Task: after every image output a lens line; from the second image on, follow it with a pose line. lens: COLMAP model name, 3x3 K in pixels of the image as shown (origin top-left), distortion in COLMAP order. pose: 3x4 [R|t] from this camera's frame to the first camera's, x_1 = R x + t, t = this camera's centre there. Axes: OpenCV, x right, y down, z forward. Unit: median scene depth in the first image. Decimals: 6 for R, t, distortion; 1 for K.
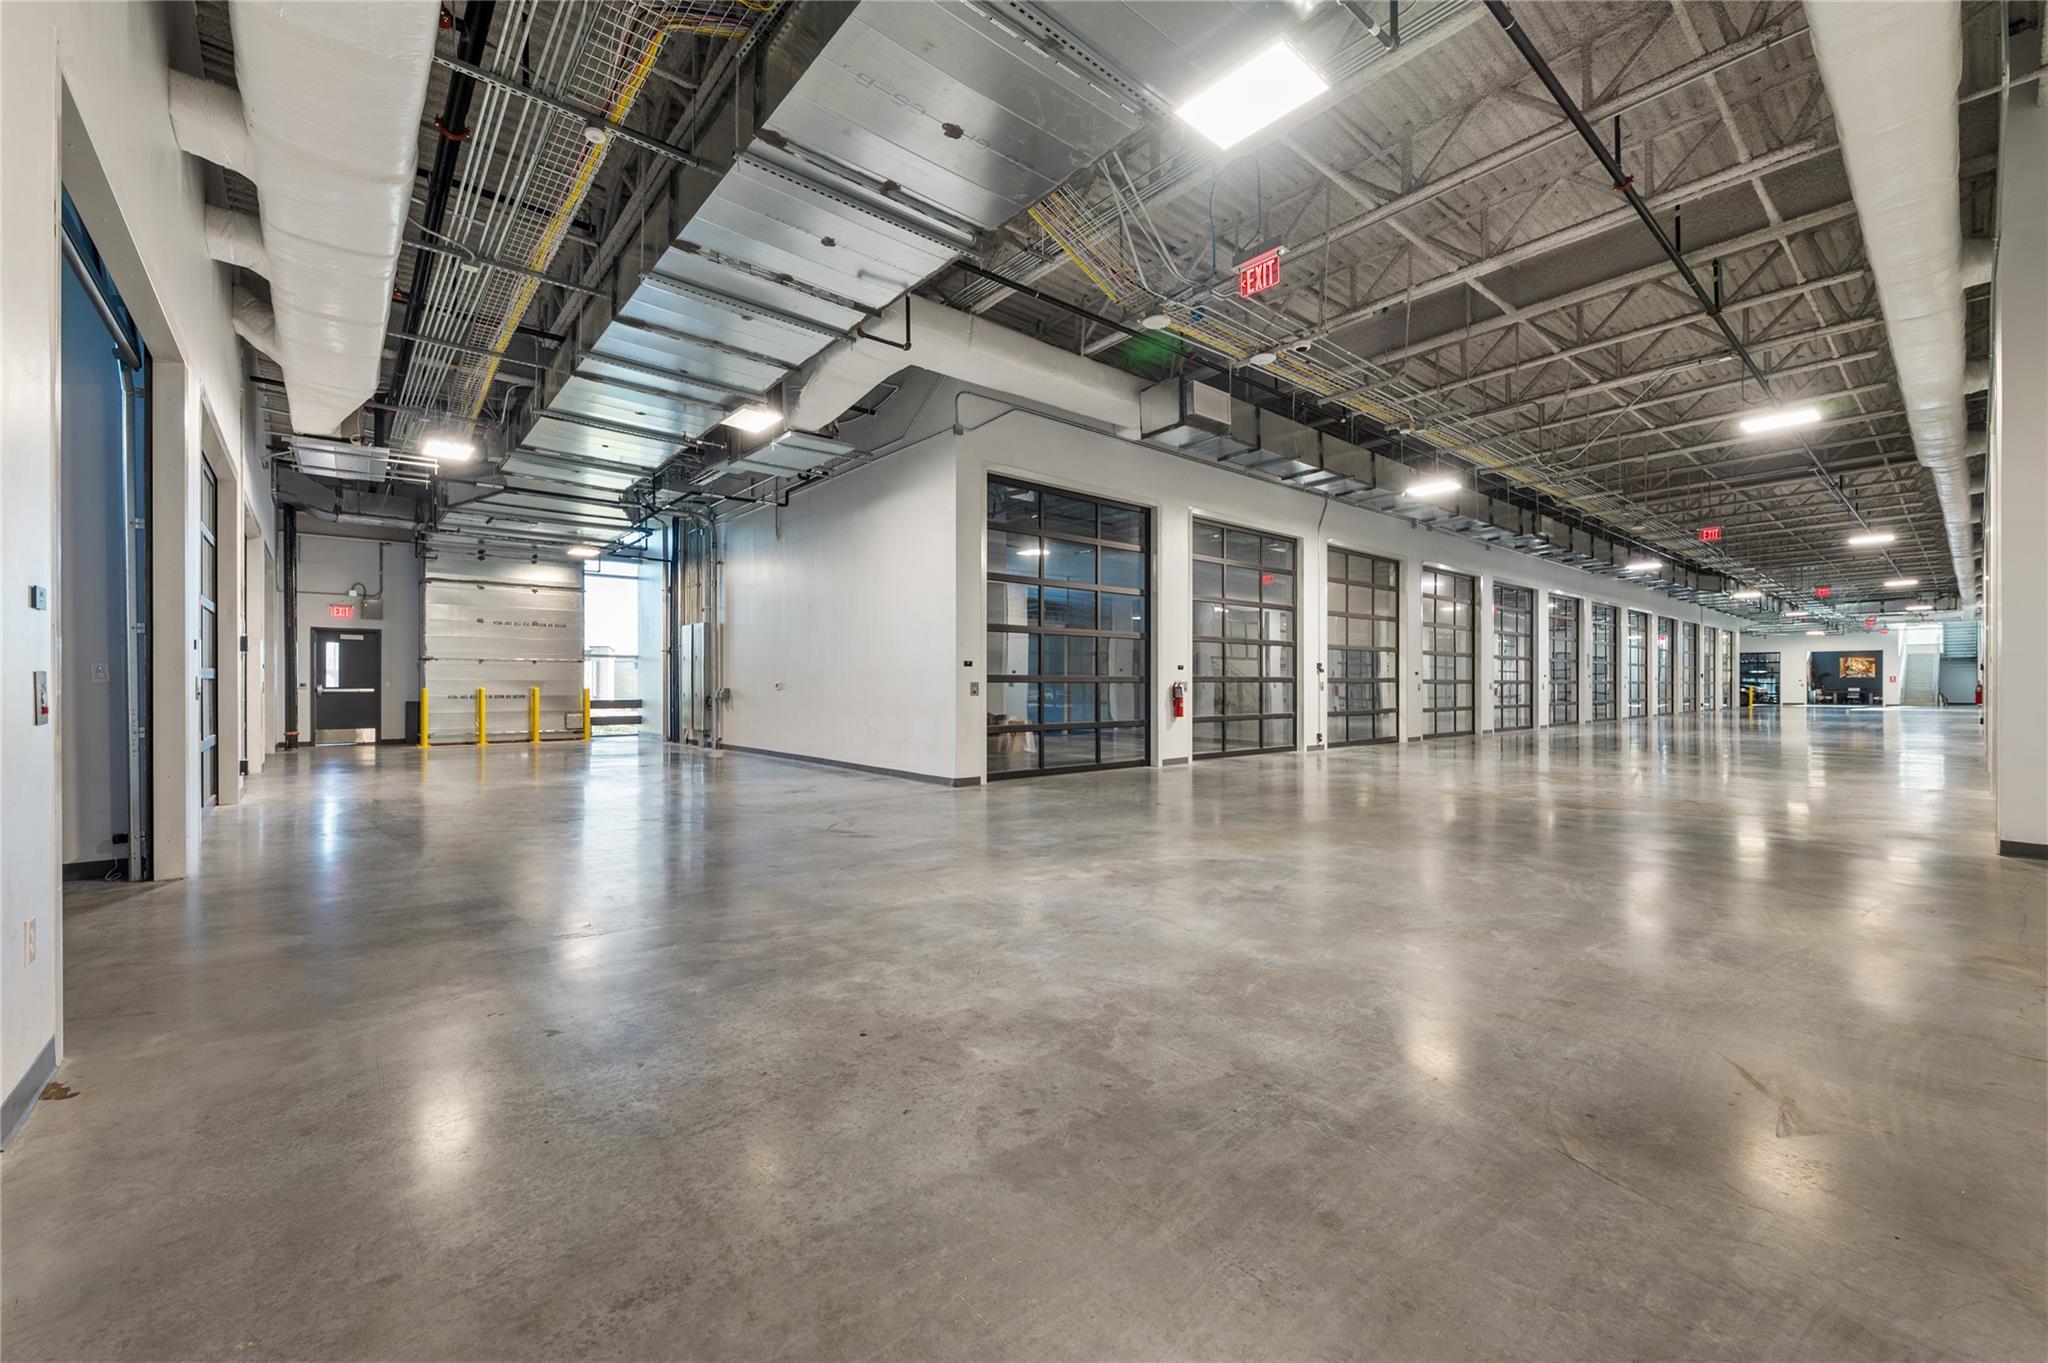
lens RADIAL K [[817.2, 0, 1024.2], [0, 817.2, 687.4], [0, 0, 1]] dist [0.002408, 0.000251]
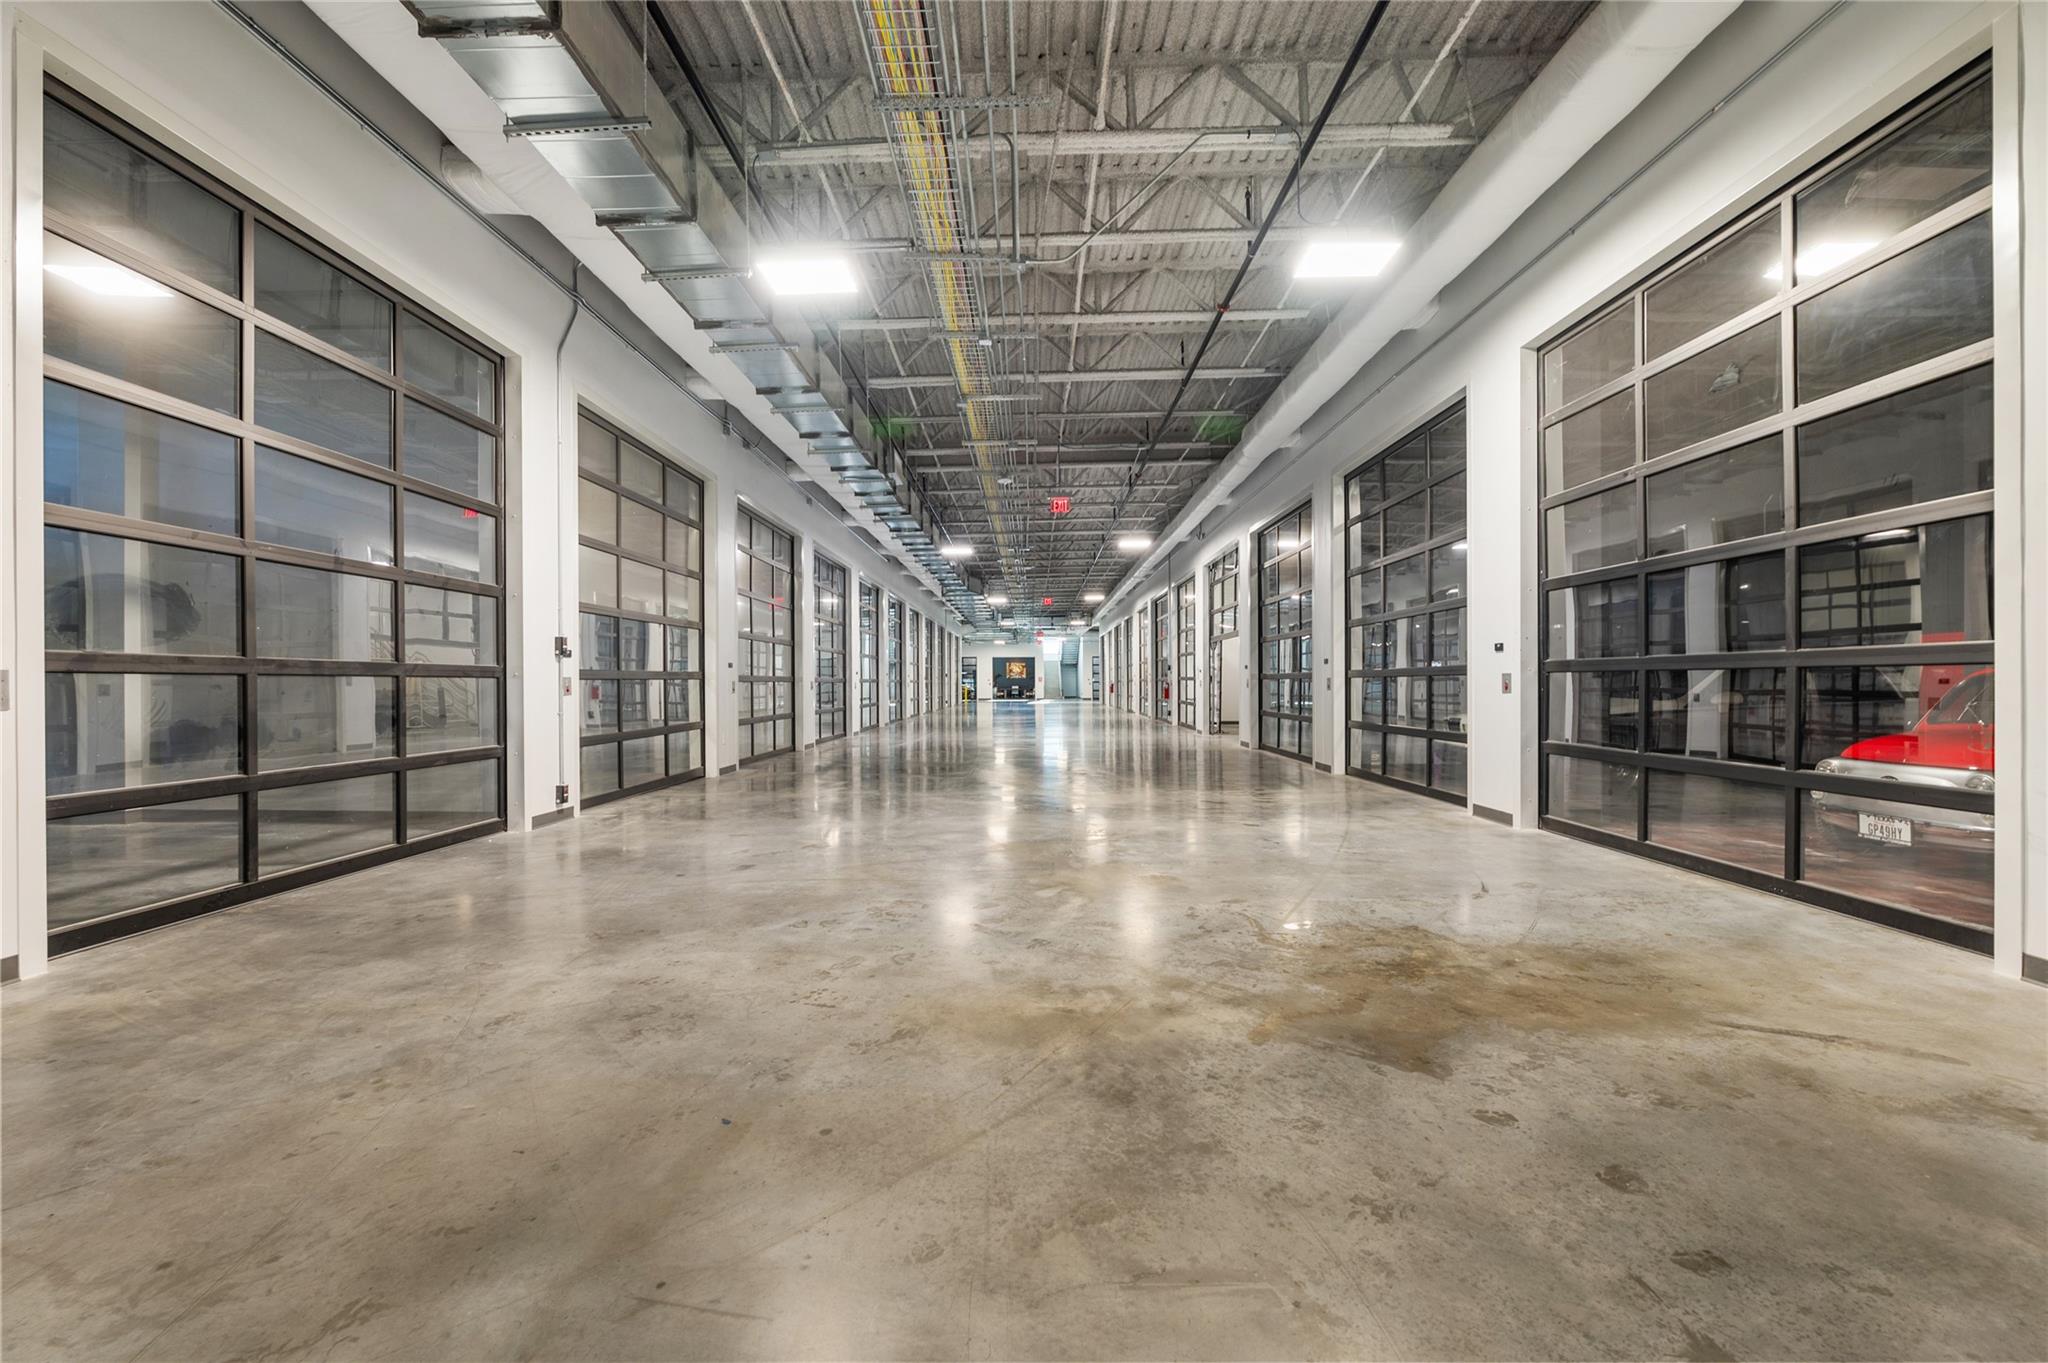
lens RADIAL K [[817.2, 0, 1026.5], [0, 817.2, 684.1], [0, 0, 1]] dist [0.002408, 0.000251]
pose [[0.656636, -0.002770, 0.754202, 0.167713], [0.006499, 0.999977, -0.001985, 0.000164], [-0.754180, 0.006205, 0.656639, 0.450873]]
